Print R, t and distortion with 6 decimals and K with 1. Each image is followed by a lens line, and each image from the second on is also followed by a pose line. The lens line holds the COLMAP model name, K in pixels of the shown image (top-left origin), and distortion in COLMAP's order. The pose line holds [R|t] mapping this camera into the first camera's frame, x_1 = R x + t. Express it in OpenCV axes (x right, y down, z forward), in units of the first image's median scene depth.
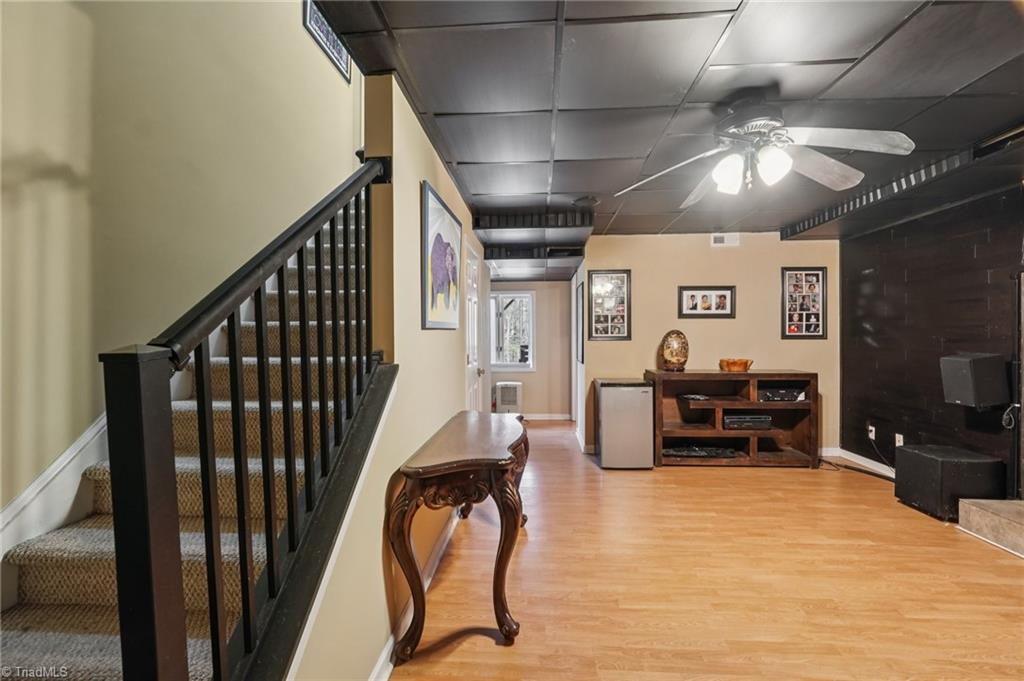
lens RADIAL K [[438.6, 0, 509.7], [0, 438.6, 331.5], [0, 0, 1]] dist [-0.000041, 0.000629]
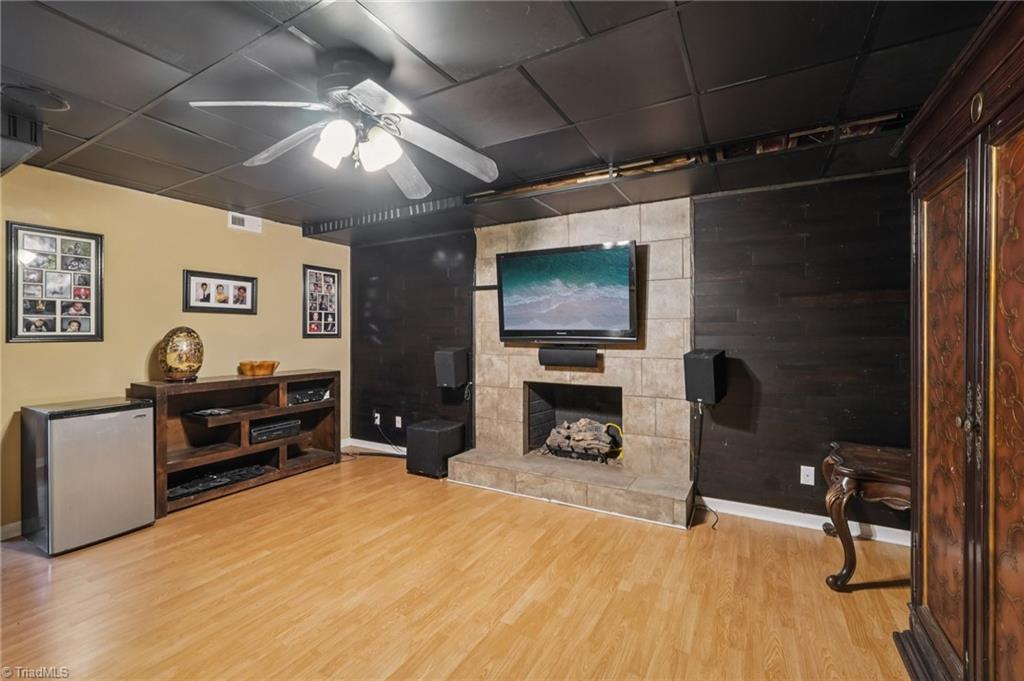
lens RADIAL K [[438.6, 0, 509.7], [0, 438.6, 331.5], [0, 0, 1]] dist [-0.000041, 0.000629]
pose [[0.439661, 0.007397, 0.898133, -0.056052], [-0.009841, 0.999946, -0.003418, 0.001647], [-0.898110, -0.007336, 0.439710, 0.177063]]
